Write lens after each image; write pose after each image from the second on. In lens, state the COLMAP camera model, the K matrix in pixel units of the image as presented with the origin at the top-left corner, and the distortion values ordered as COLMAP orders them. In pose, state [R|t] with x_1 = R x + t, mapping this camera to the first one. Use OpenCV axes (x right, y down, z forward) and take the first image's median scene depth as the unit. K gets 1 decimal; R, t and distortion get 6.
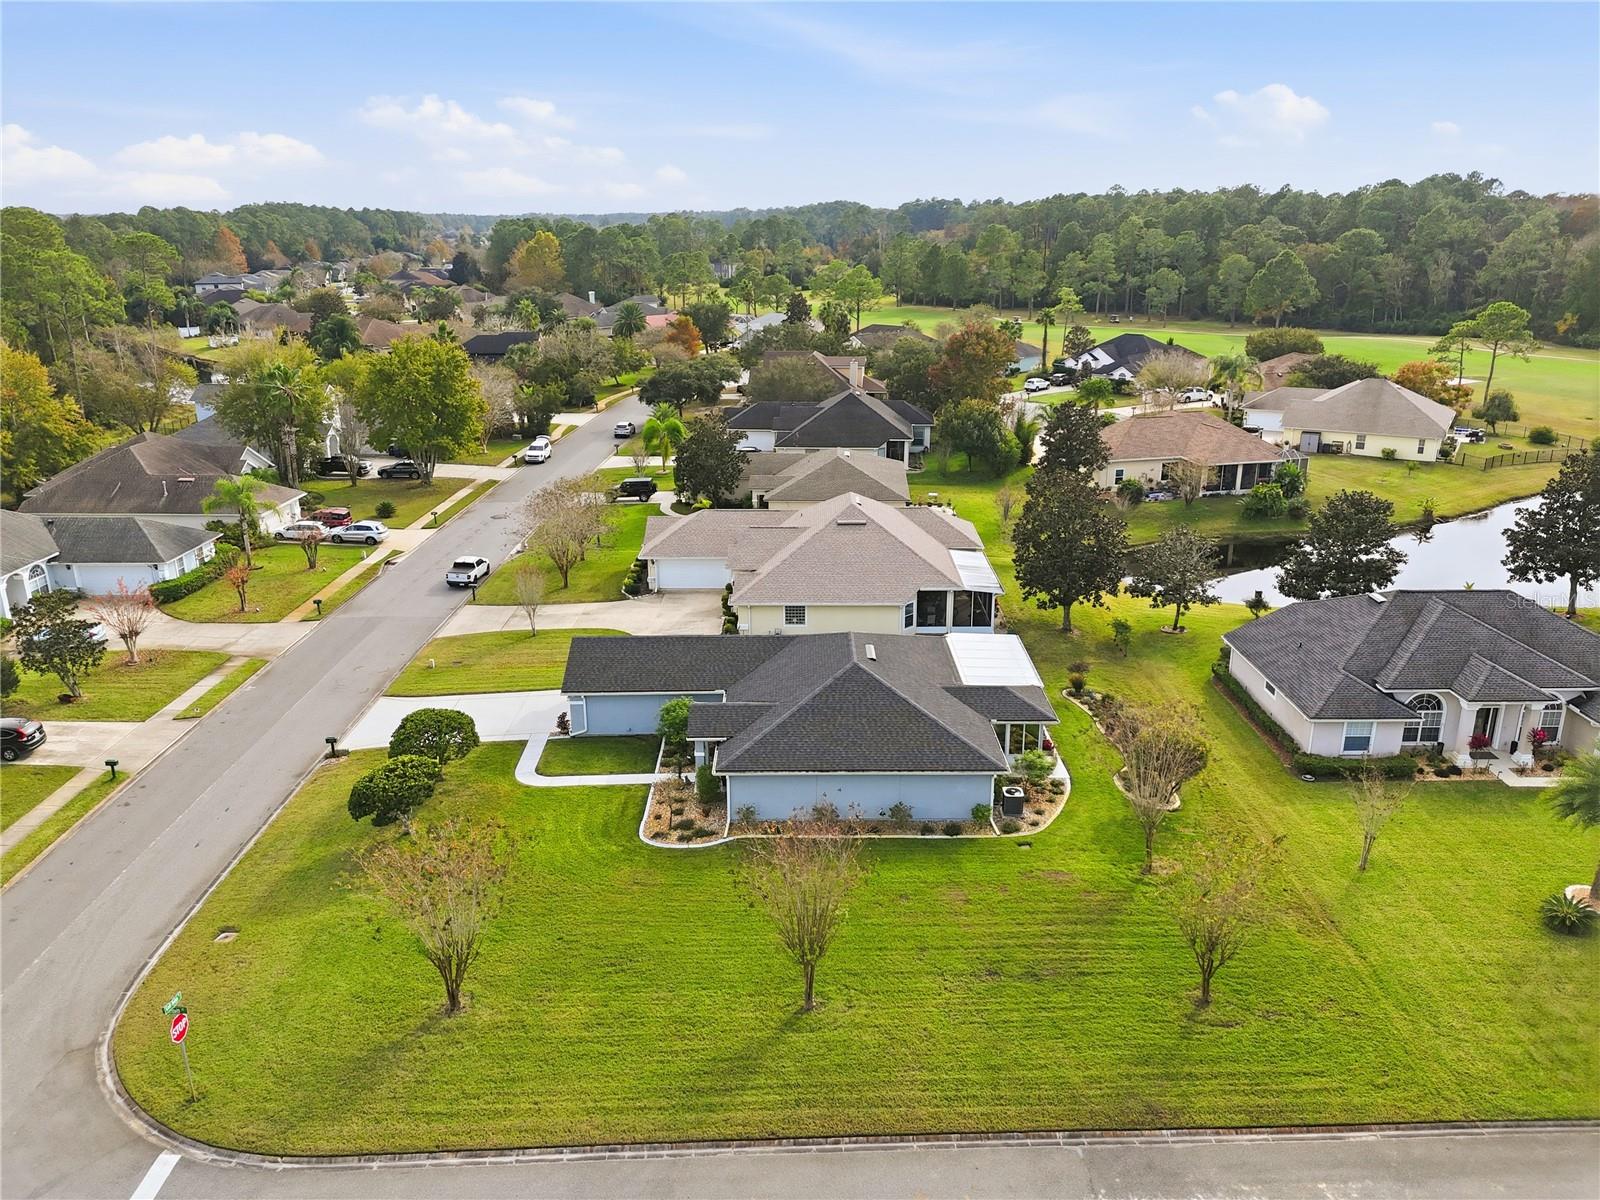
lens RADIAL K [[1183.4, 0, 803.9], [0, 1183.4, 565.1], [0, 0, 1]] dist [0.098684, -0.125745]
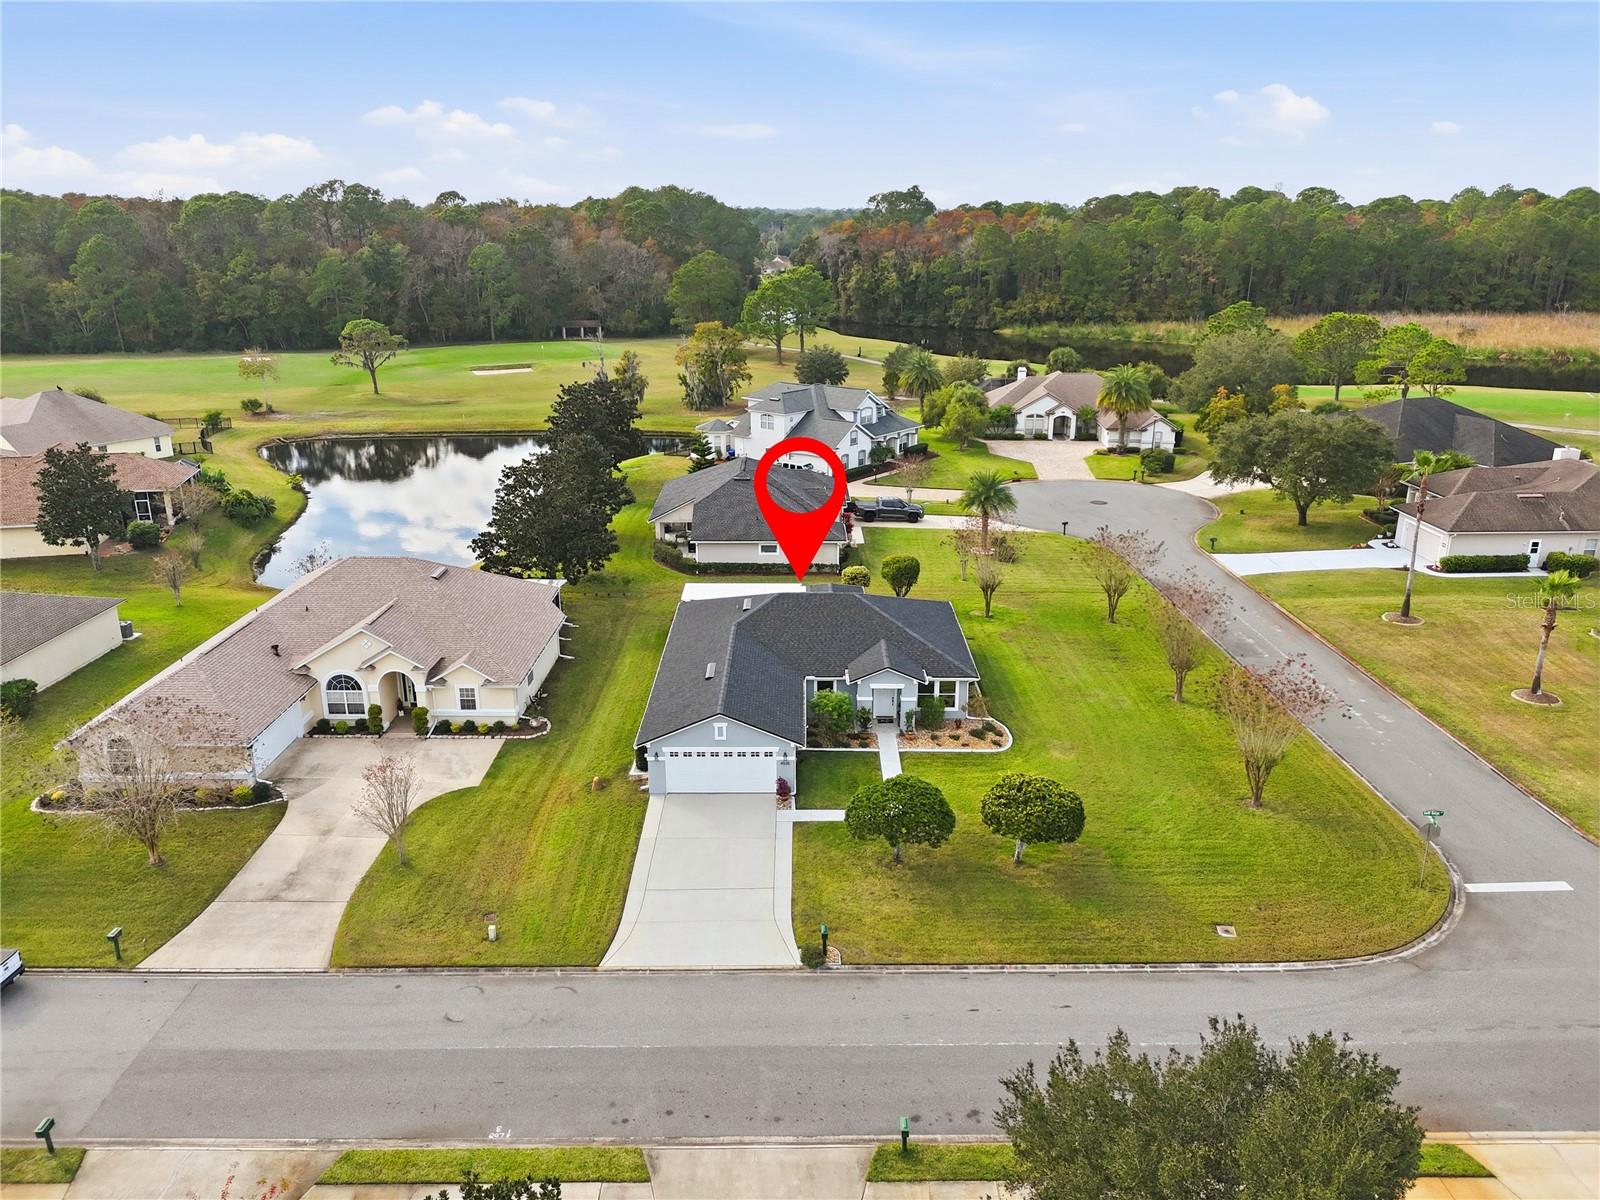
lens RADIAL K [[1183.4, 0, 803.9], [0, 1183.4, 565.1], [0, 0, 1]] dist [0.098684, -0.125745]
pose [[0.006173, -0.280381, 0.959869, -1.073262], [0.279851, 0.922017, 0.267524, -0.272339], [-0.960024, 0.266969, 0.084156, 0.921095]]
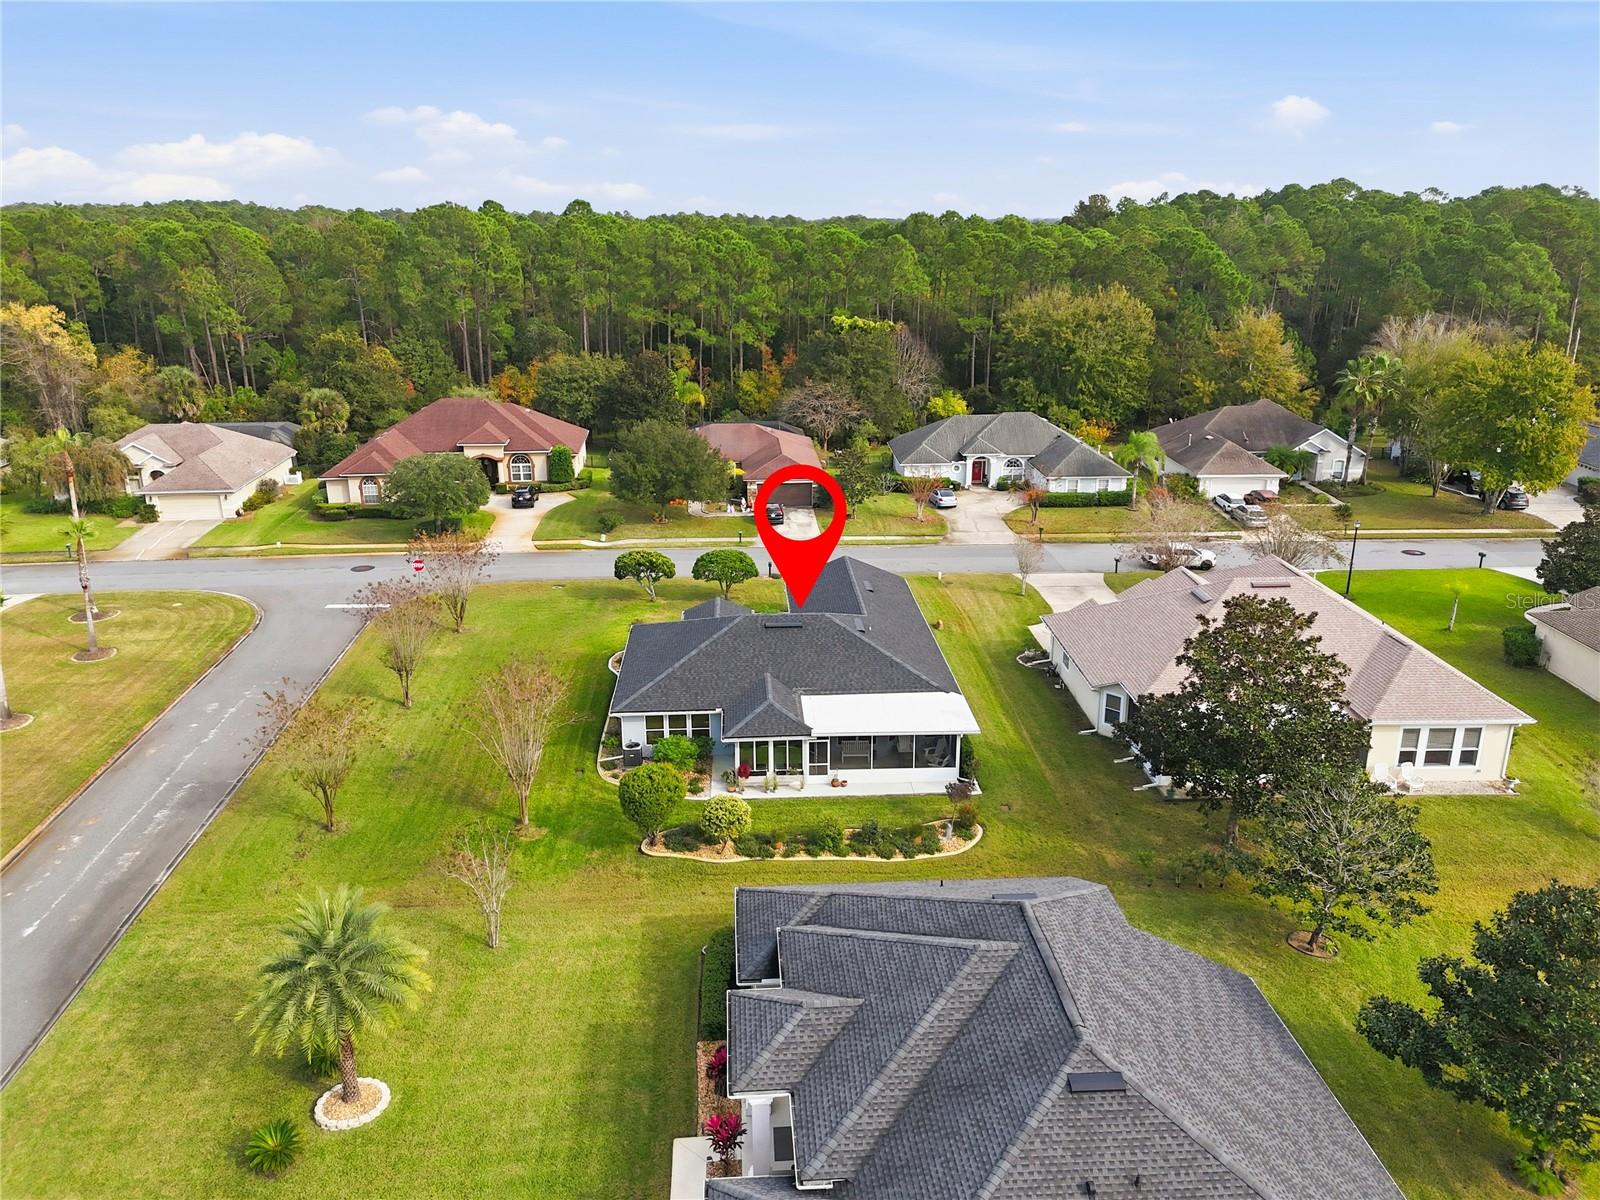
lens RADIAL K [[1183.4, 0, 803.9], [0, 1183.4, 565.1], [0, 0, 1]] dist [0.098684, -0.125745]
pose [[0.046333, 0.280278, -0.958800, 1.057131], [-0.288055, 0.922807, 0.255836, -0.253334], [0.956492, 0.264334, 0.123492, 0.884683]]
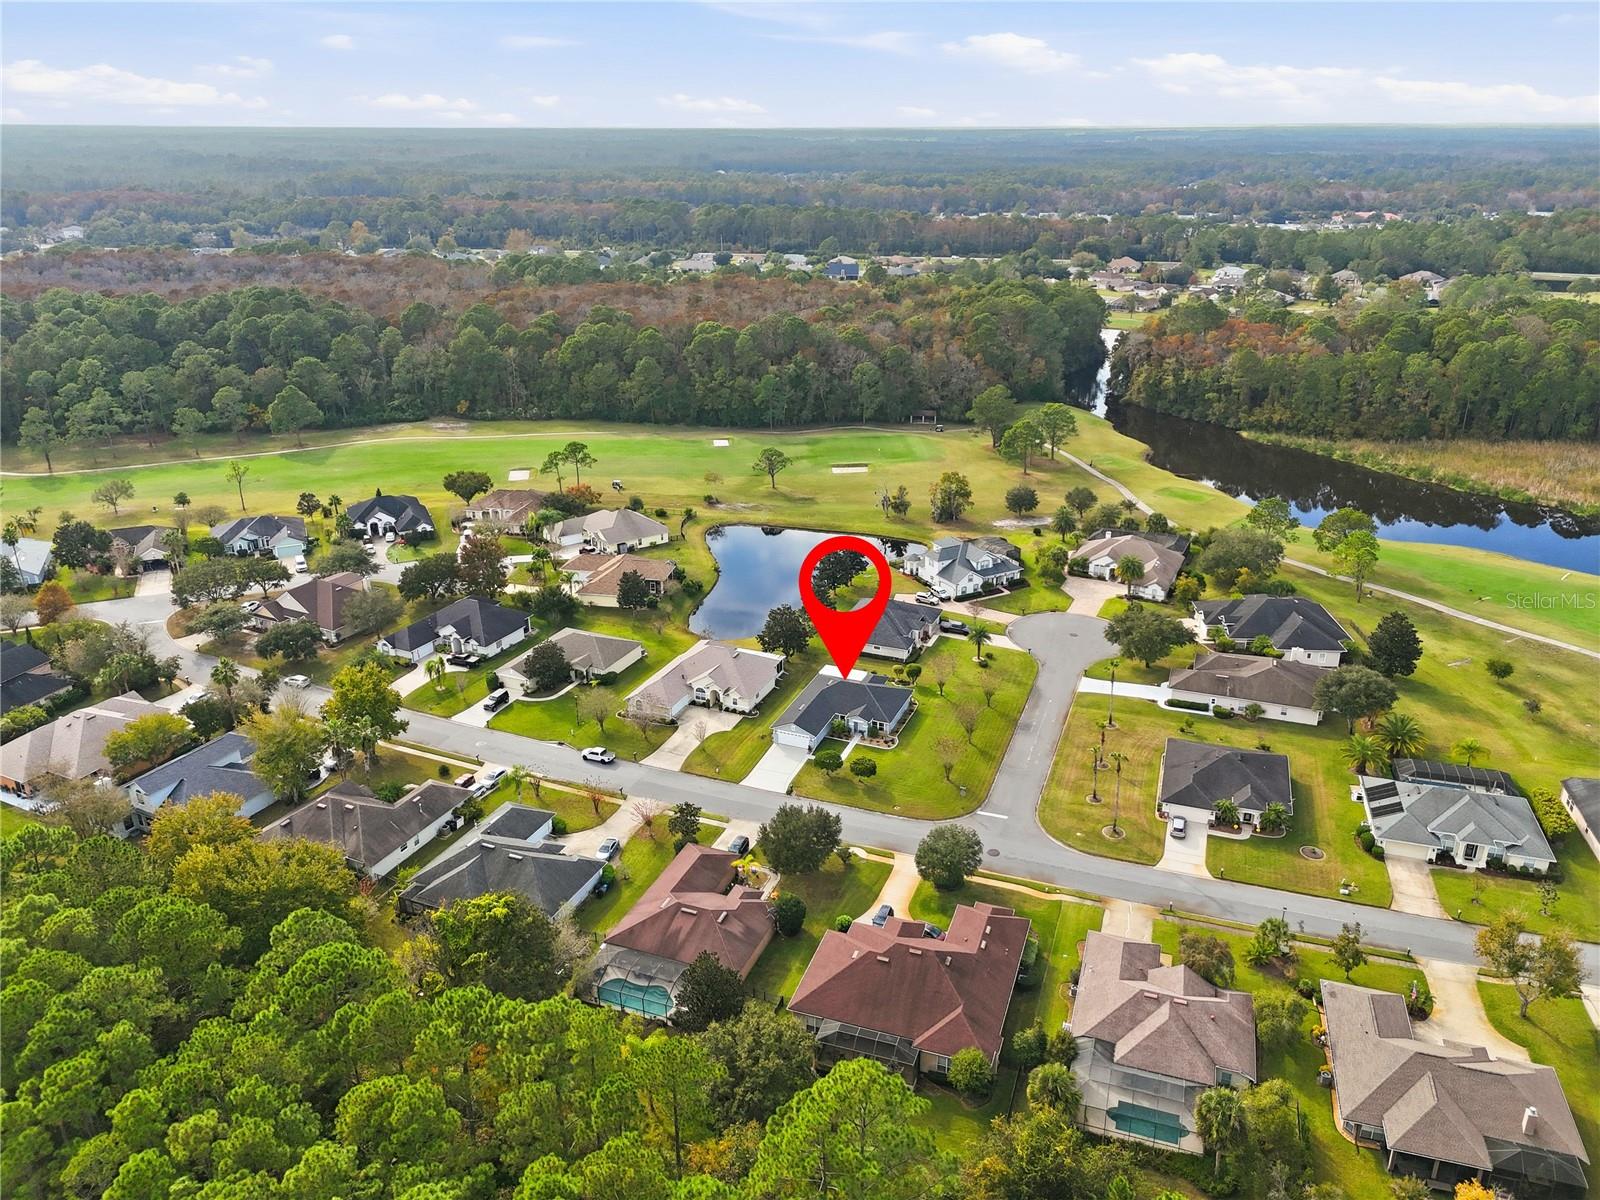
lens RADIAL K [[1183.4, 0, 803.9], [0, 1183.4, 565.1], [0, 0, 1]] dist [0.098684, -0.125745]
pose [[0.385730, -0.317567, 0.866235, -2.769349], [0.263164, 0.937761, 0.226603, -1.022730], [-0.884284, 0.140554, 0.445294, -0.374852]]
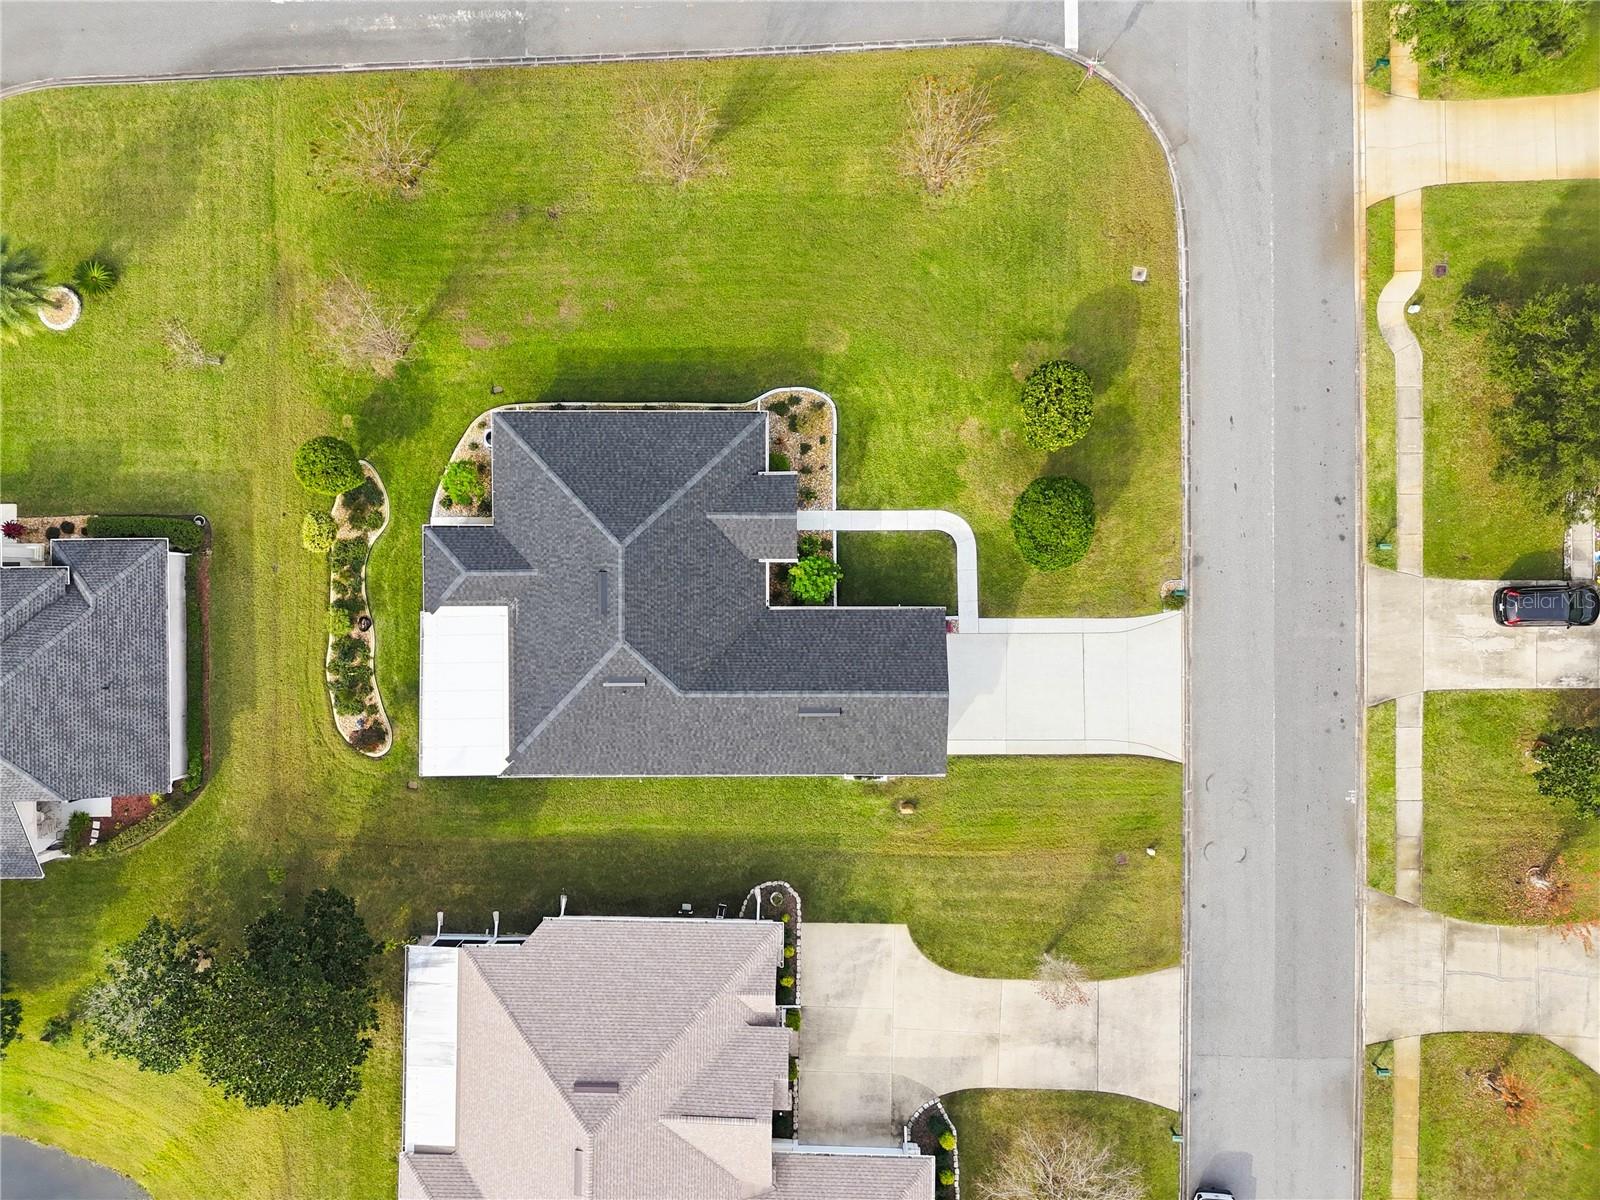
lens RADIAL K [[1183.4, 0, 803.9], [0, 1183.4, 565.1], [0, 0, 1]] dist [0.098684, -0.125745]
pose [[-0.999555, -0.005693, 0.029290, -0.126317], [0.029670, -0.293673, 0.955445, -0.795059], [0.003162, 0.955889, 0.293711, 0.721757]]
